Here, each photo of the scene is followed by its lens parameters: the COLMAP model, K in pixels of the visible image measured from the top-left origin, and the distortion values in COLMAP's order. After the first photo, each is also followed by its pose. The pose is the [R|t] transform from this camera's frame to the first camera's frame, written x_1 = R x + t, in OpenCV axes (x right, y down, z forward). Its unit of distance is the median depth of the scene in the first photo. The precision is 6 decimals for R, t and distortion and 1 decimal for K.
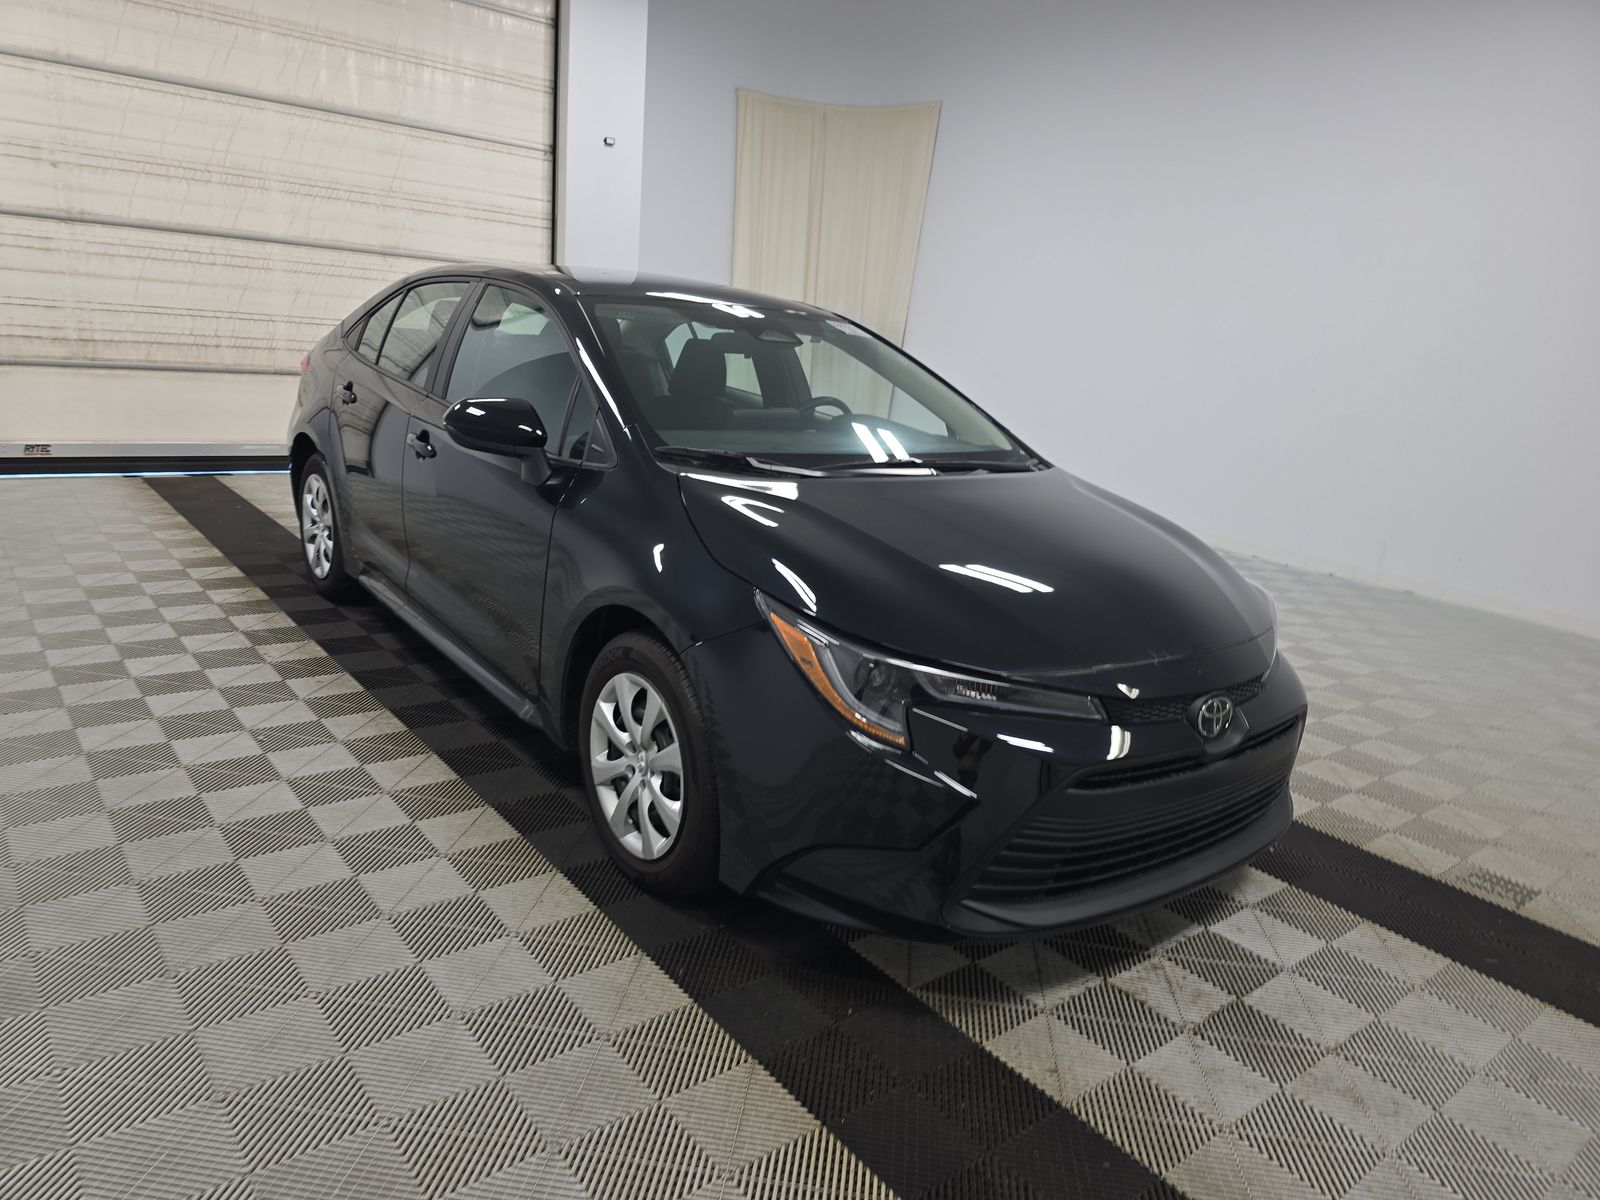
lens RADIAL K [[1133.0, 0, 800.0], [0, 1133.0, 600.0], [0, 0, 1]] dist [0.045072, -0.045428]
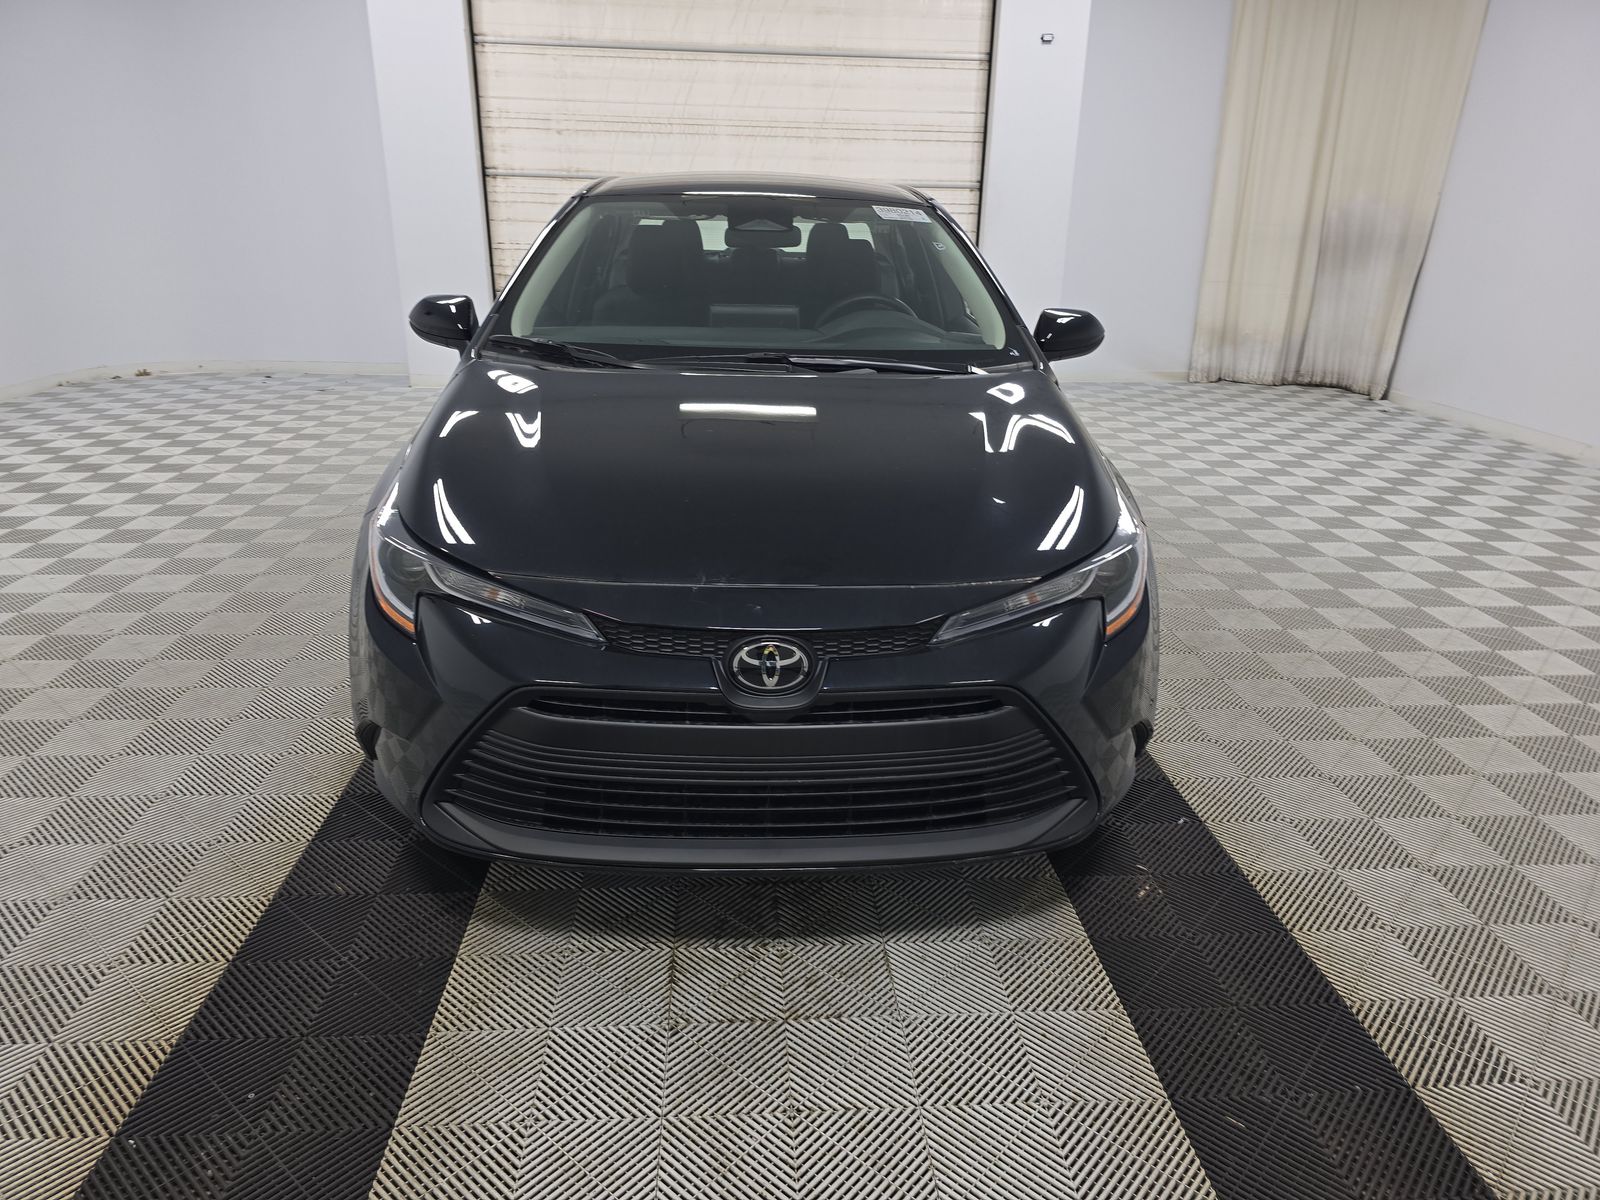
lens RADIAL K [[1060.6, 0, 794.2], [0, 1060.6, 624.5], [0, 0, 1]] dist [0.036171, 0.000596]
pose [[0.806671, 0.145321, -0.572856, 0.269837], [-0.093746, 0.988489, 0.118748, -0.004985], [0.583518, -0.042087, 0.811009, 0.140715]]
